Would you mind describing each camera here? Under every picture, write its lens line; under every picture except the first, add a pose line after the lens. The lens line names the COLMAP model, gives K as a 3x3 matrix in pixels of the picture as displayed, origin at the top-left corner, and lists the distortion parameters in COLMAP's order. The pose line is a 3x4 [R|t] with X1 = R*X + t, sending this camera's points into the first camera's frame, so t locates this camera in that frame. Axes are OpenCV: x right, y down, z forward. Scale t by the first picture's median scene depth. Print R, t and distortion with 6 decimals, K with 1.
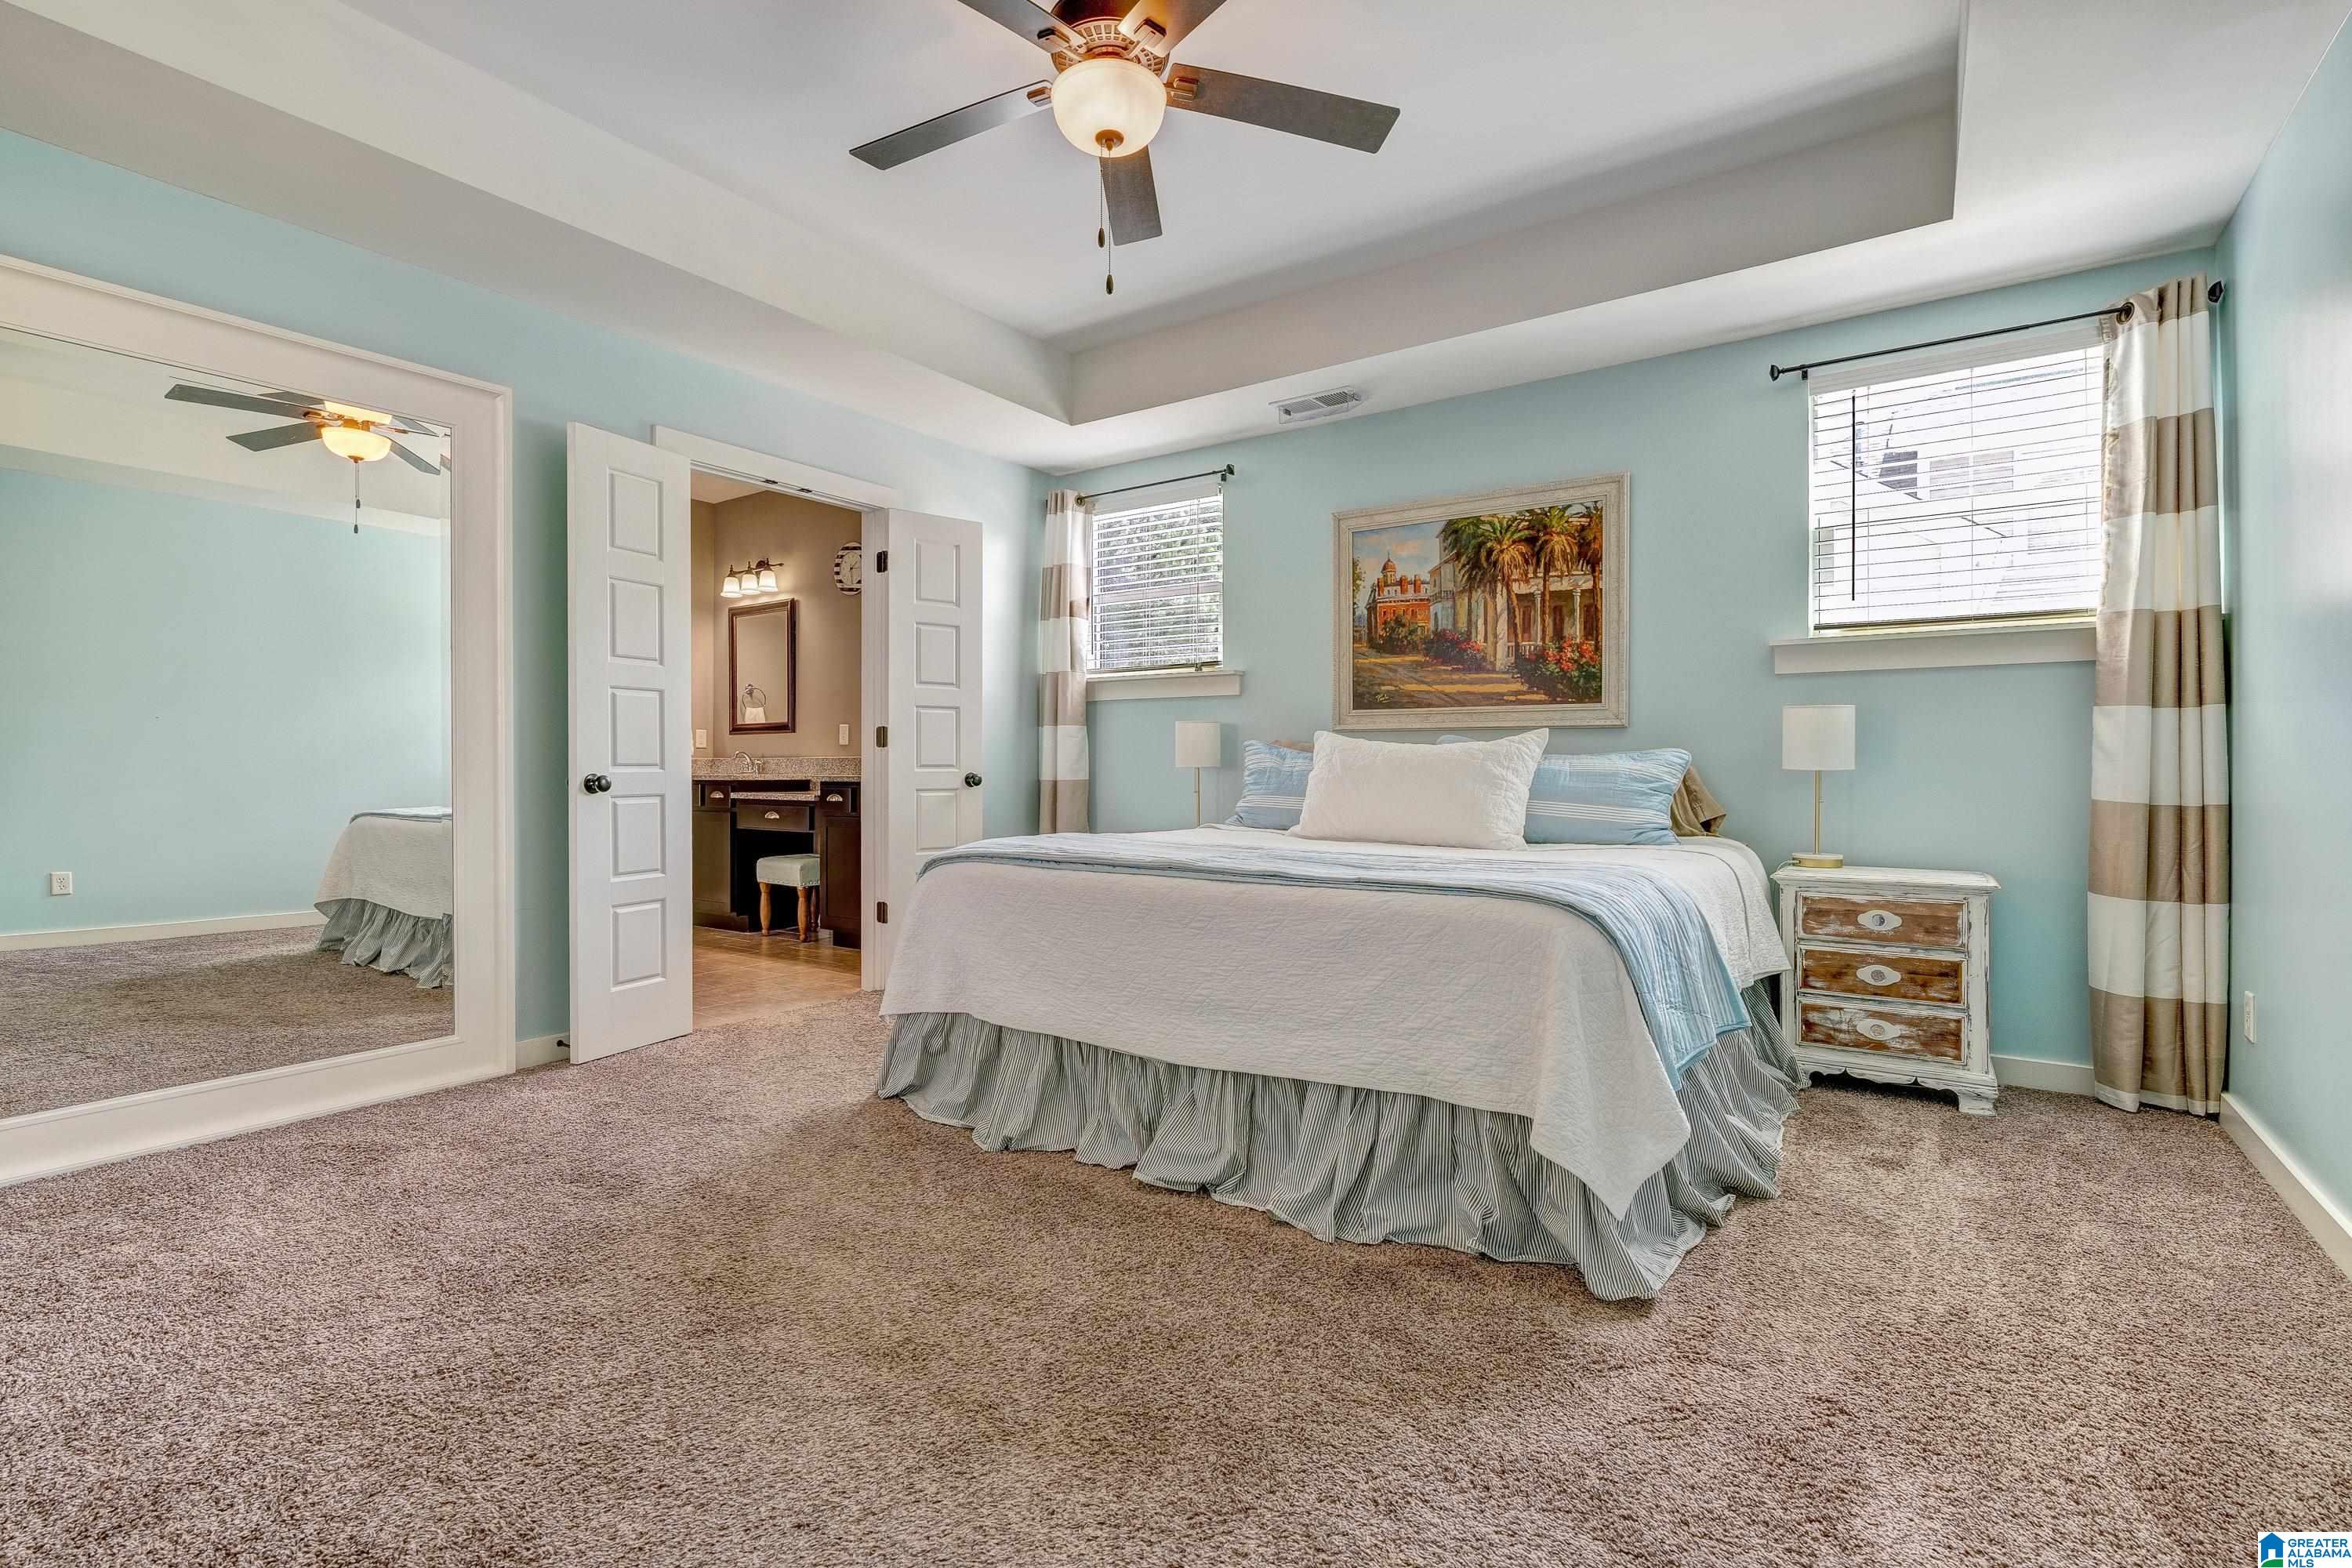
lens RADIAL K [[1064.3, 0, 1177.6], [0, 1064.3, 769.2], [0, 0, 1]] dist [-0.005986, -0.000251]
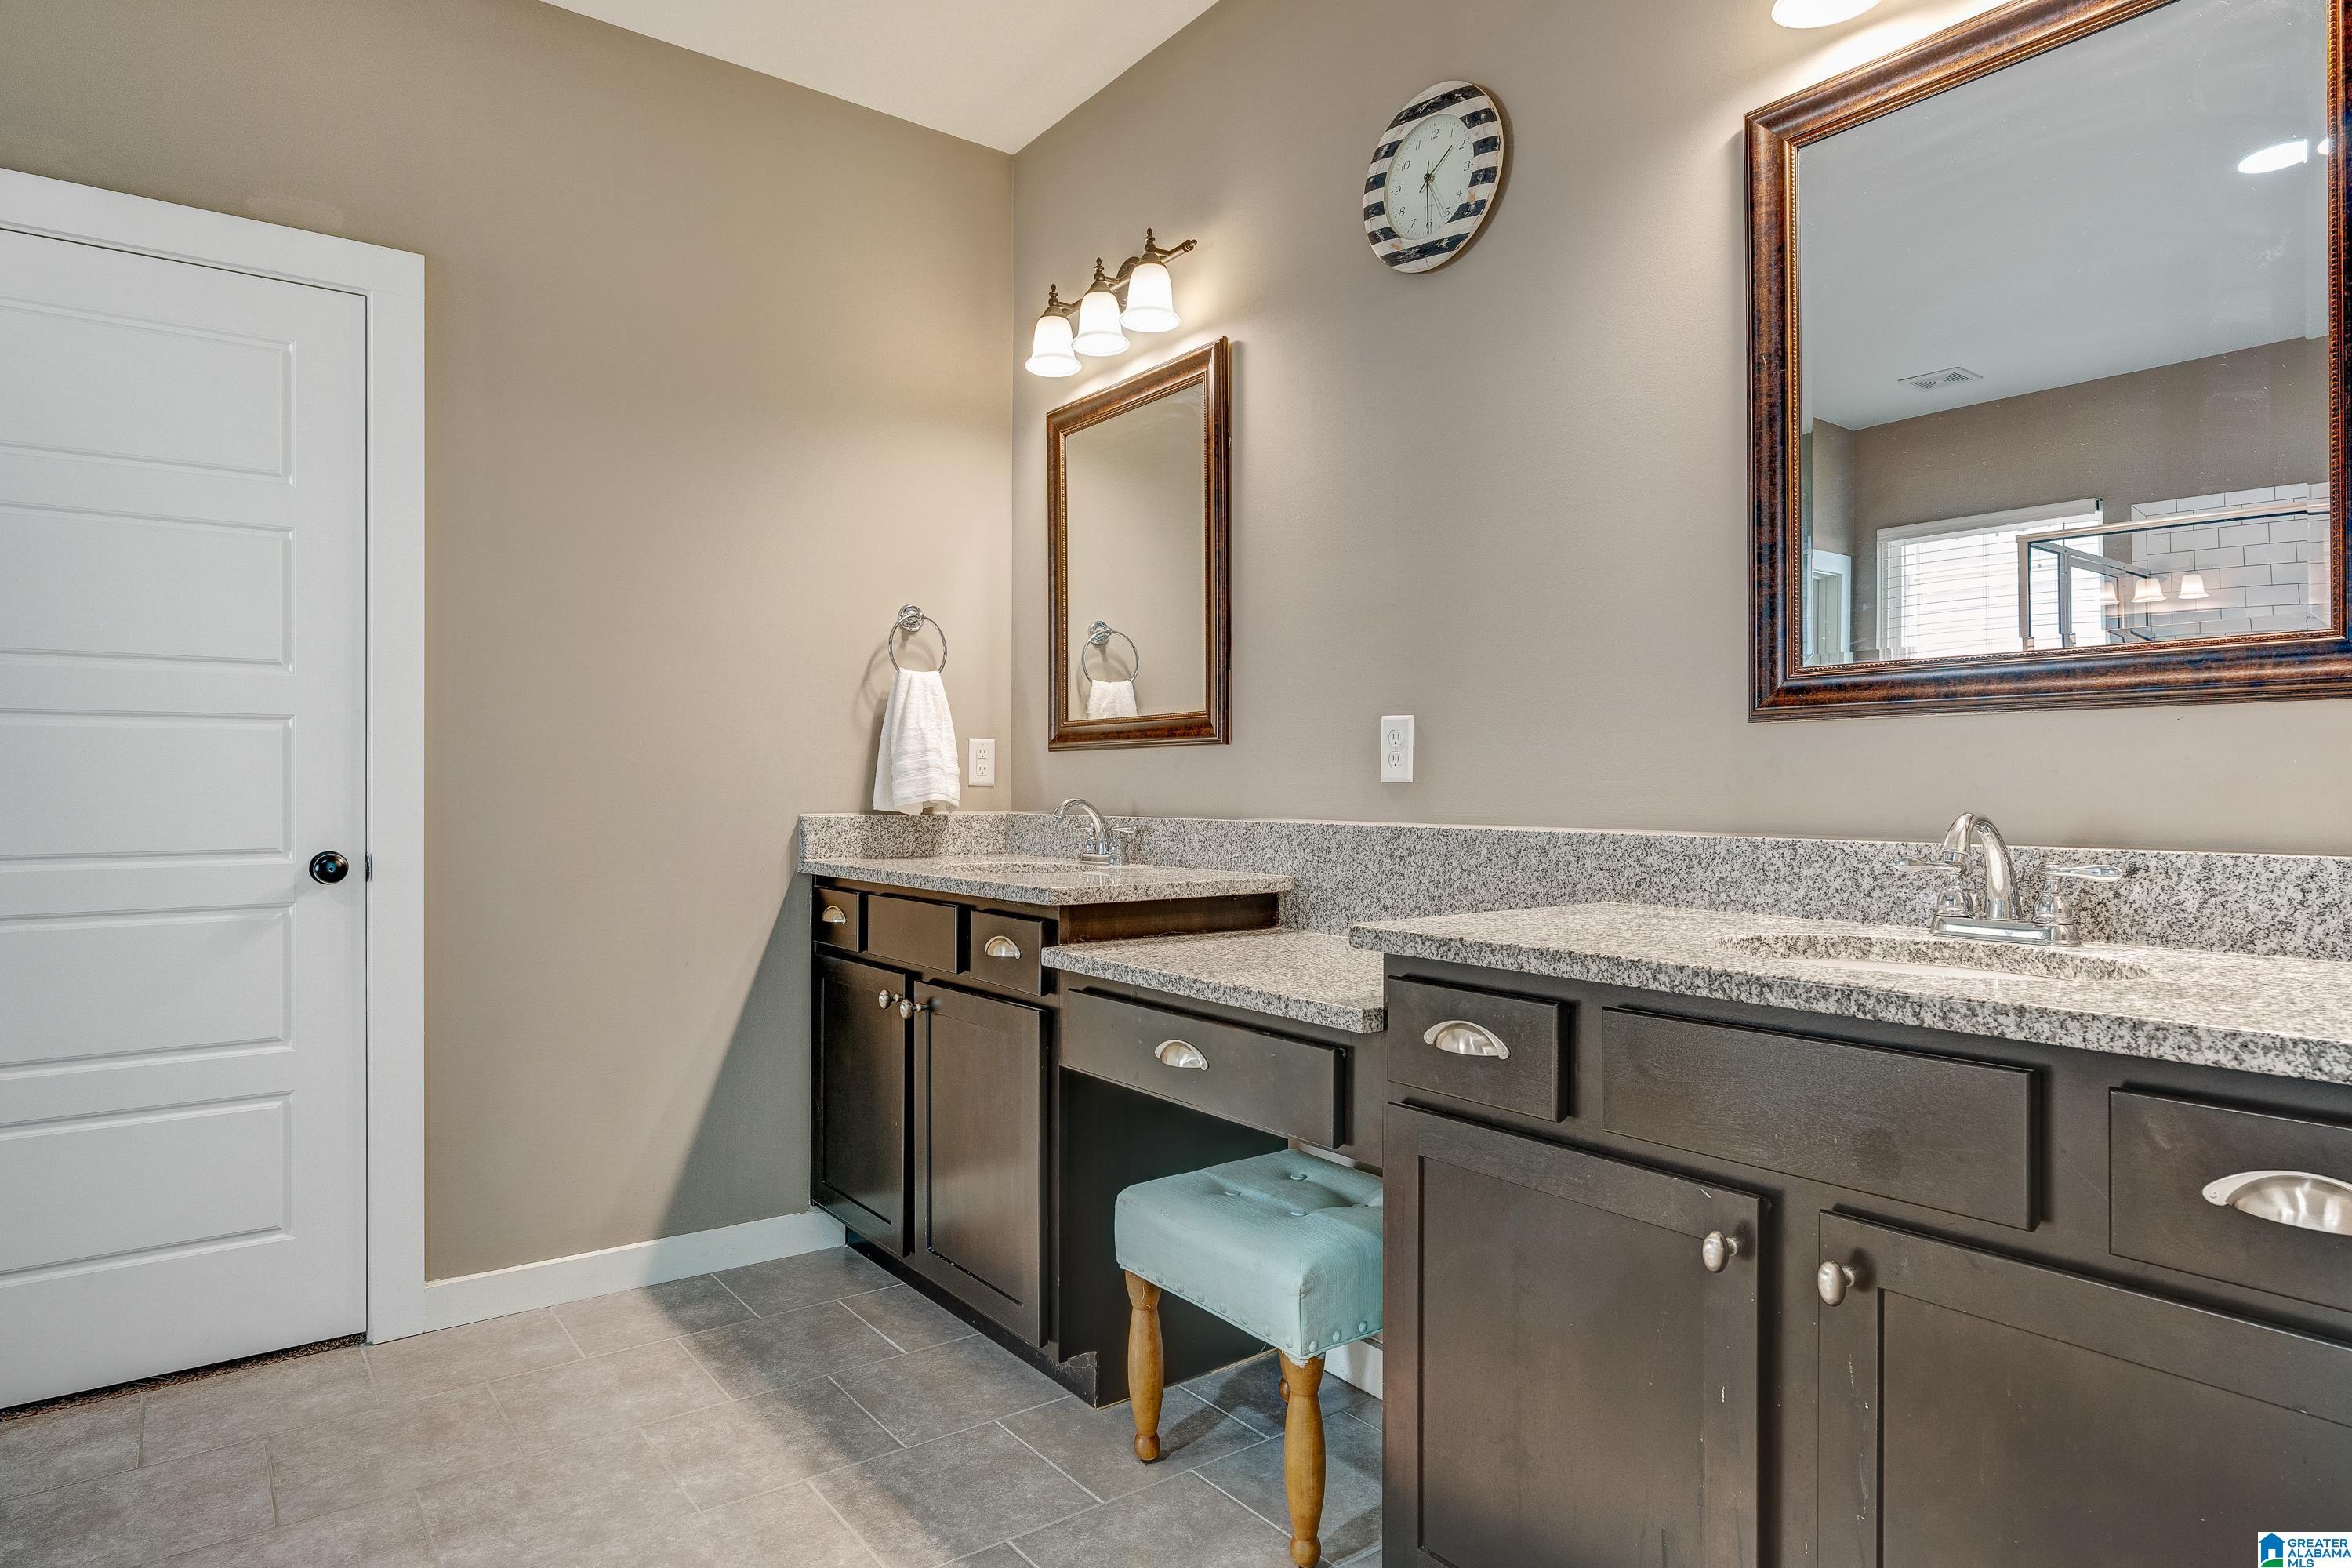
lens RADIAL K [[1370.0, 0, 1177.4], [0, 1370.0, 770.1], [0, 0, 1]] dist [-0.001985, -0.000367]
pose [[0.948739, -0.002054, -0.316053, -0.238671], [-0.002707, 0.999889, -0.014623, -0.019972], [0.316048, 0.014729, 0.948629, 0.587853]]
